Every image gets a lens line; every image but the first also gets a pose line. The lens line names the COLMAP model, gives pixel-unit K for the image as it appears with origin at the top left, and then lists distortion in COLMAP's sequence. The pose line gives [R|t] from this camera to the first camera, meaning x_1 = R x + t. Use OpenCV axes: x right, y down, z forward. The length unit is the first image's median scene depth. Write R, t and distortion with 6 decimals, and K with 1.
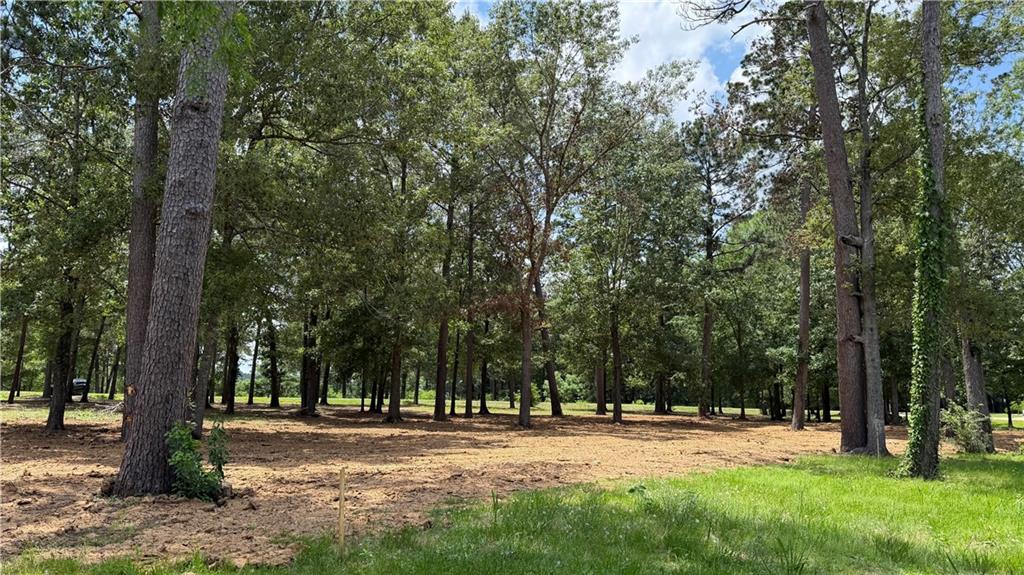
lens RADIAL K [[721.1, 0, 512.0], [0, 721.1, 287.5], [0, 0, 1]] dist [0.132344, -0.195668]
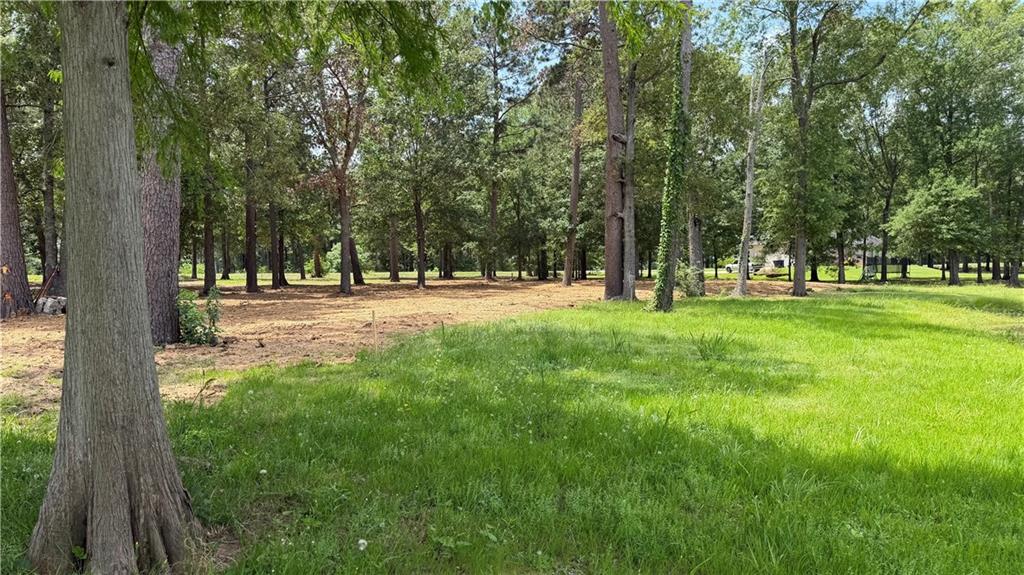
lens RADIAL K [[721.1, 0, 512.0], [0, 721.1, 287.5], [0, 0, 1]] dist [0.132344, -0.195668]
pose [[0.949708, -0.038044, 0.310816, -0.069807], [-0.018293, 0.984156, 0.176356, -0.015803], [-0.312601, -0.173173, 0.933966, -0.099366]]
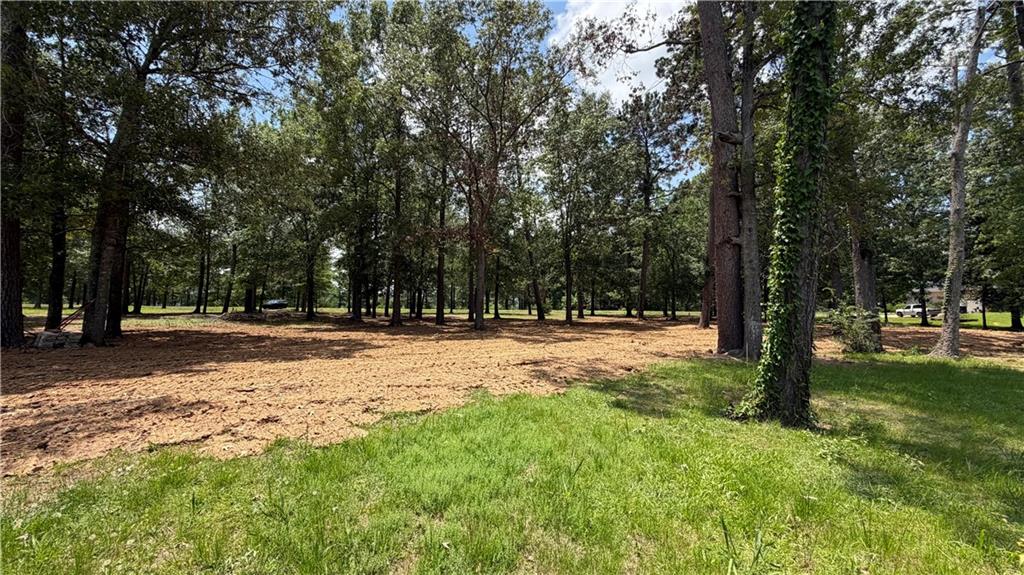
lens RADIAL K [[411.0, 0, 511.2], [0, 411.0, 283.9], [0, 0, 1]] dist [0.002530, 0.000469]
pose [[0.990527, -0.021773, -0.135581, 0.142195], [0.034143, 0.995394, 0.089586, 0.039038], [0.133006, -0.093367, 0.986708, 0.238118]]
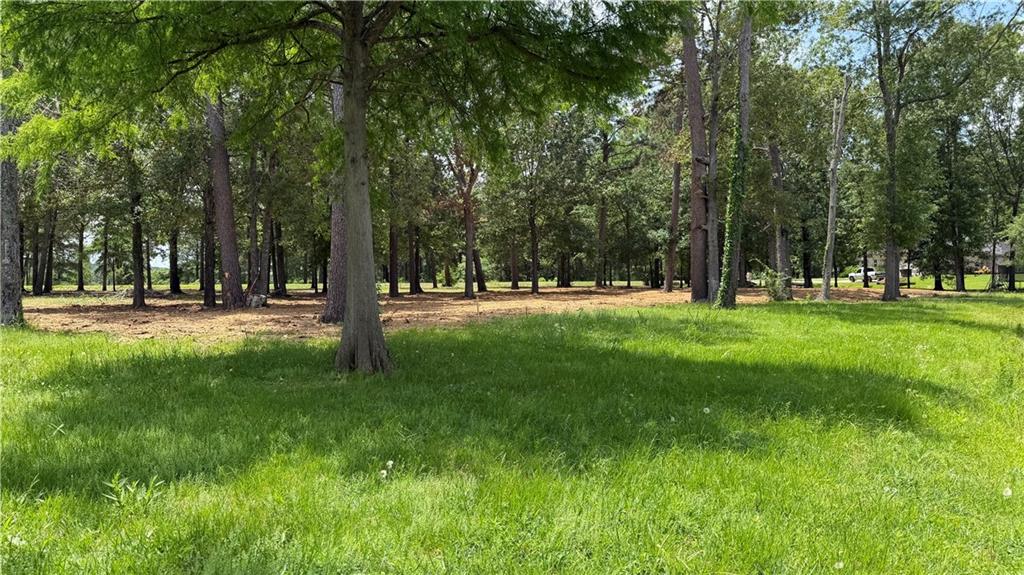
lens RADIAL K [[723.2, 0, 479.3], [0, 723.2, 289.3], [0, 0, 1]] dist [0.001696, -0.000443]
pose [[0.994720, -0.032040, 0.097497, -0.074035], [0.015748, 0.986419, 0.163489, -0.030302], [-0.101411, -0.161090, 0.981716, -0.236093]]
